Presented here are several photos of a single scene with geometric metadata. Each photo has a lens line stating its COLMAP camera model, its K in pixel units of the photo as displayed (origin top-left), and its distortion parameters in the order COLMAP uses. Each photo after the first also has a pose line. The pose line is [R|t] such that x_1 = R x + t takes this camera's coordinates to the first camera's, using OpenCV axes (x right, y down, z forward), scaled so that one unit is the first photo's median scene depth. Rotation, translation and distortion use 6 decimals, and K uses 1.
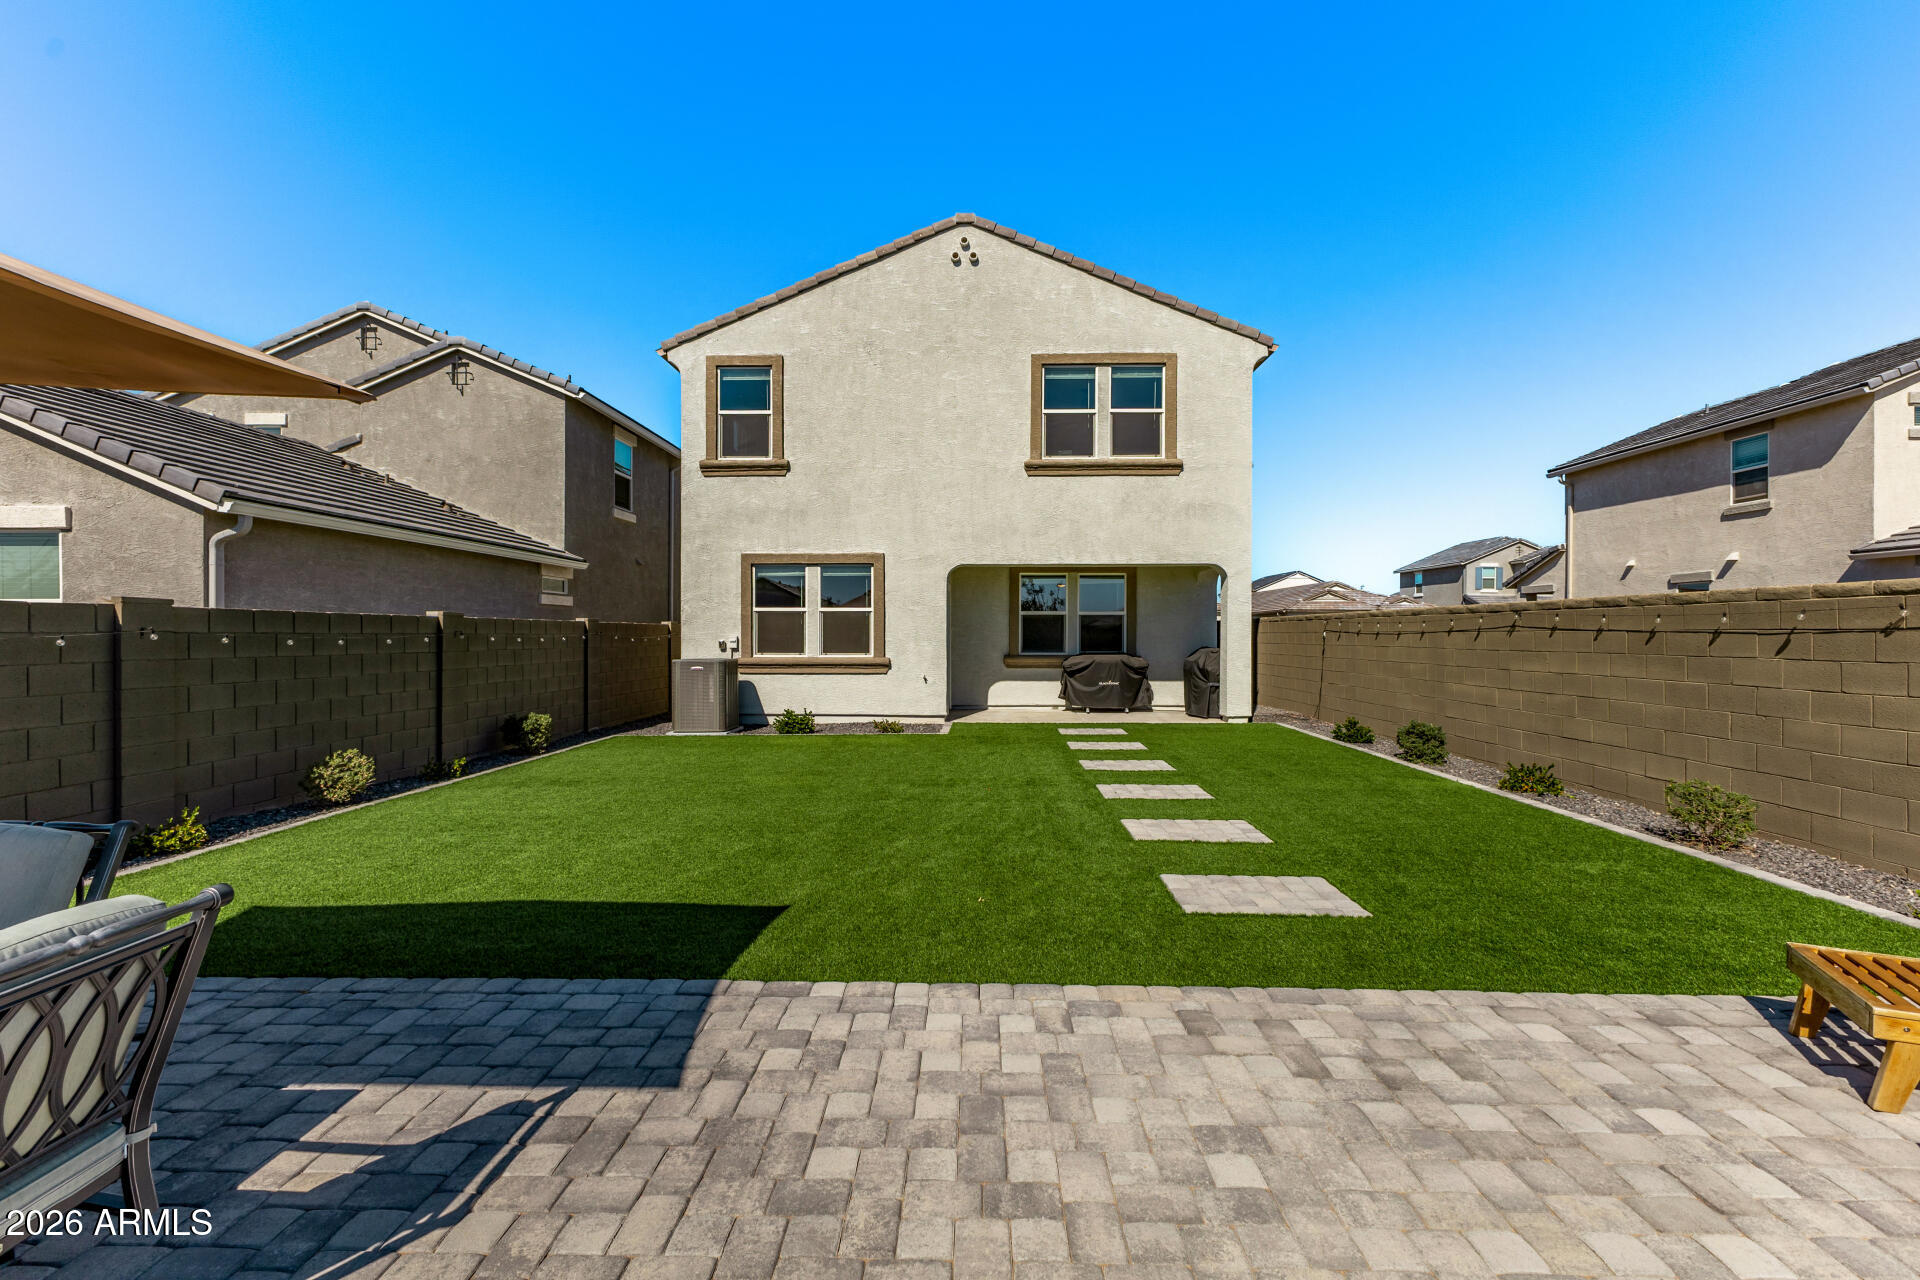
lens RADIAL K [[826.1, 0, 959.4], [0, 826.1, 638.9], [0, 0, 1]] dist [0.008768, -0.000082]
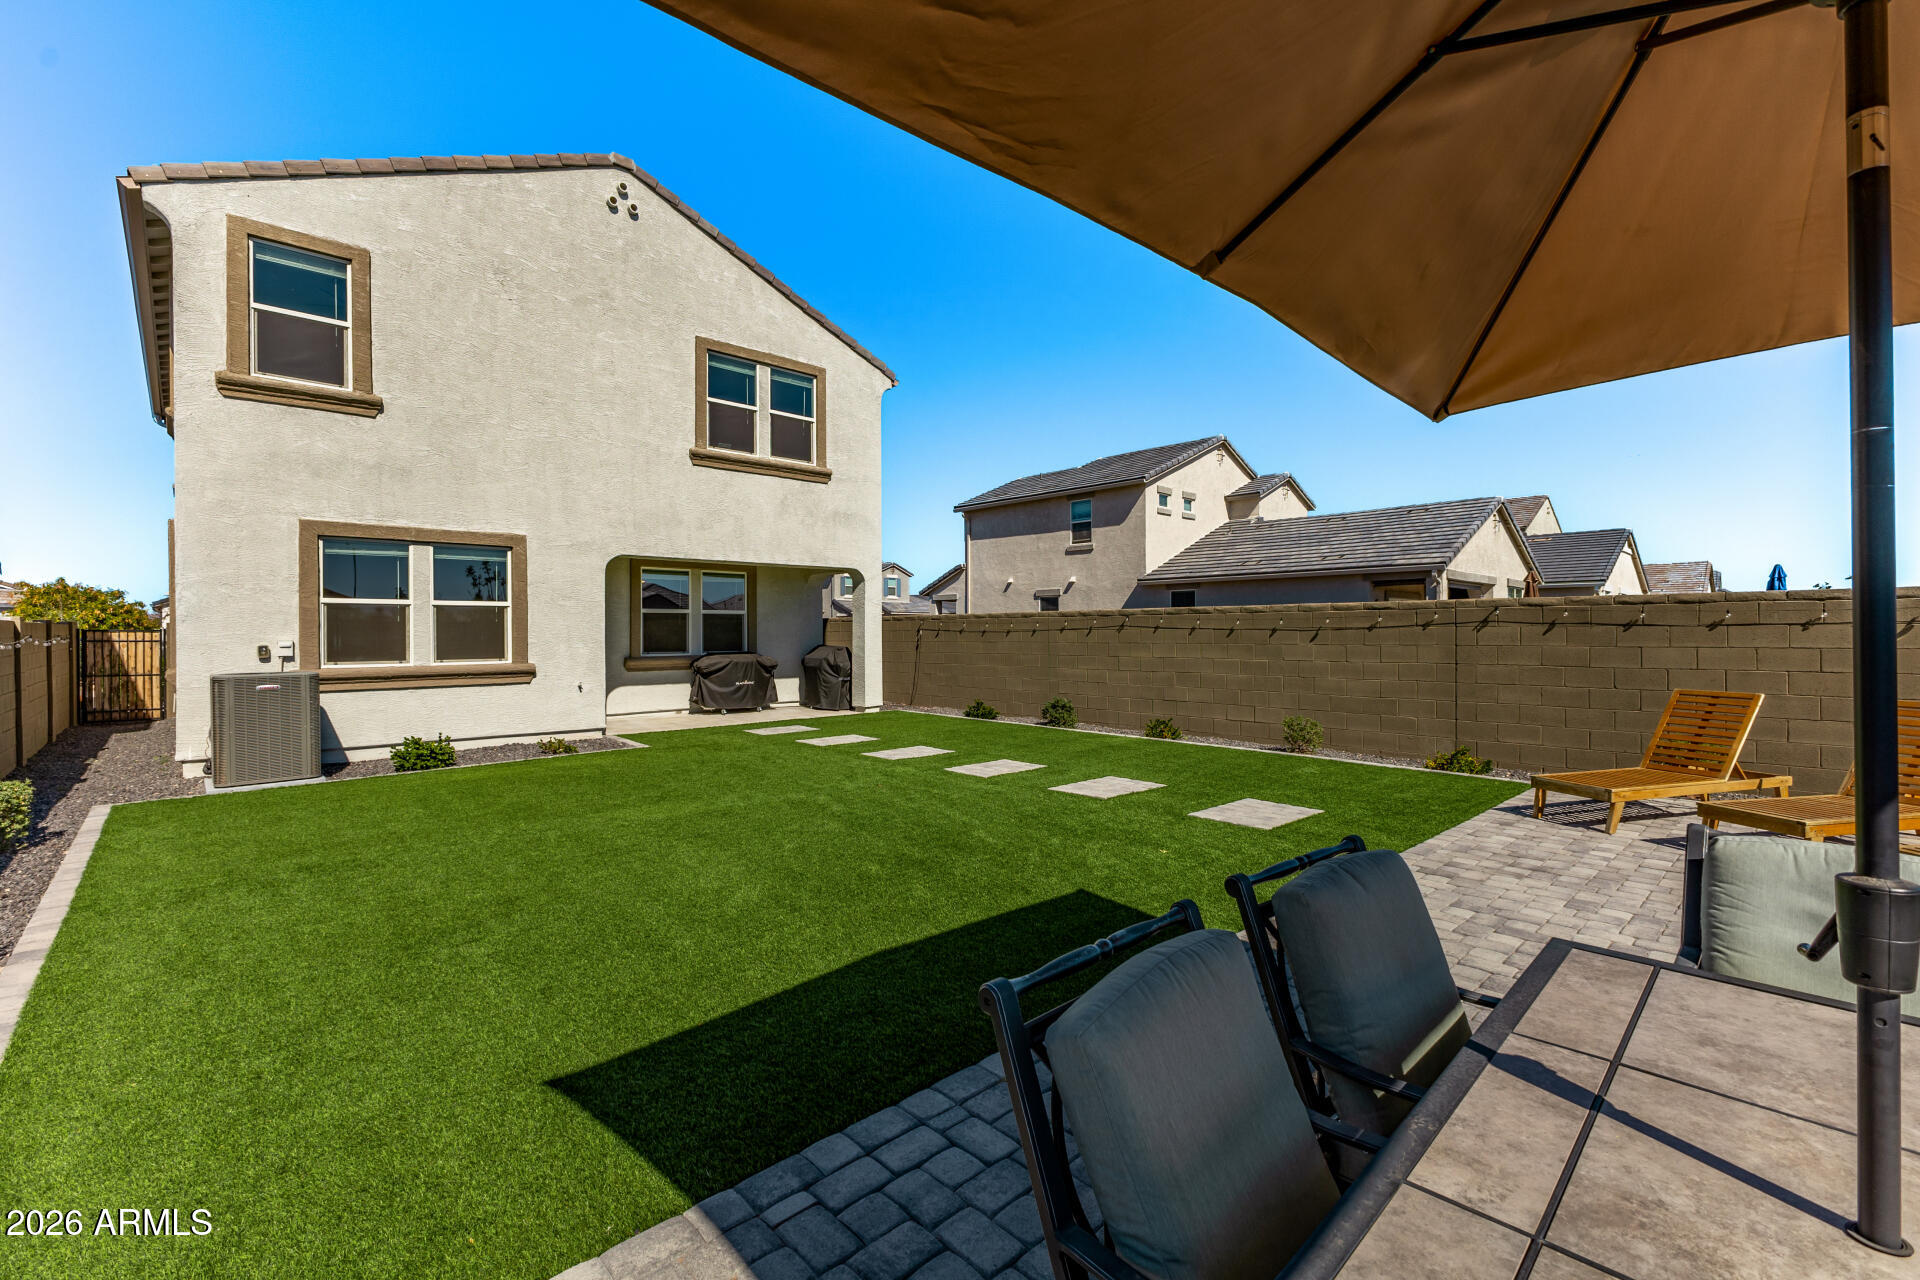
lens RADIAL K [[826.1, 0, 959.4], [0, 826.1, 638.9], [0, 0, 1]] dist [0.008768, -0.000082]
pose [[0.714683, -0.009622, 0.699382, -0.357807], [0.009015, 0.999949, 0.004545, -0.001354], [-0.699390, 0.003057, 0.714733, 0.119656]]
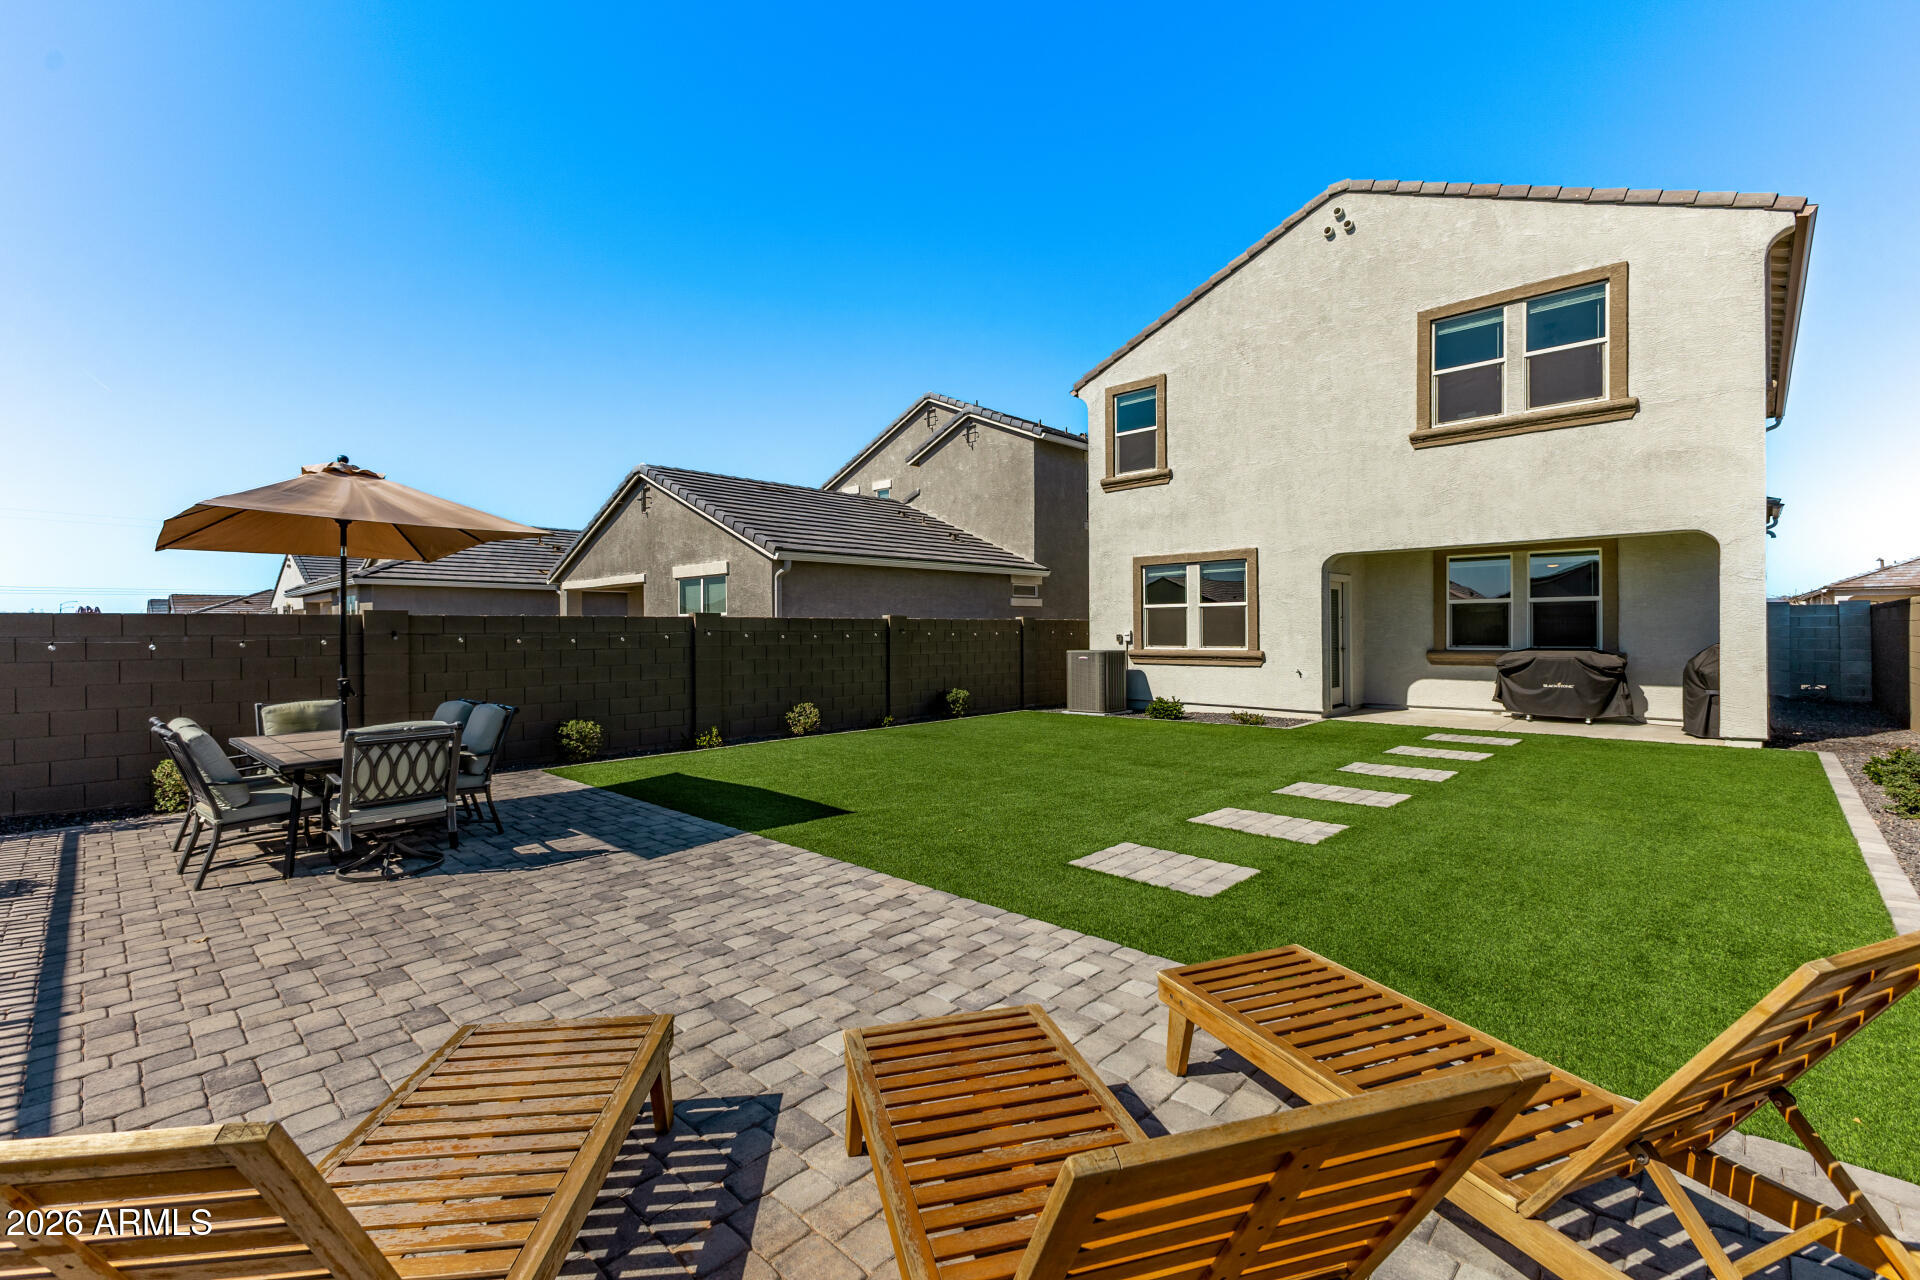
lens RADIAL K [[826.5, 0, 959.0], [0, 826.5, 630.9], [0, 0, 1]] dist [0.011723, 0.000032]
pose [[0.740960, -0.005075, -0.671530, 0.319032], [0.004479, 0.999987, -0.002615, -0.000595], [0.671534, -0.001070, 0.740973, 0.003877]]
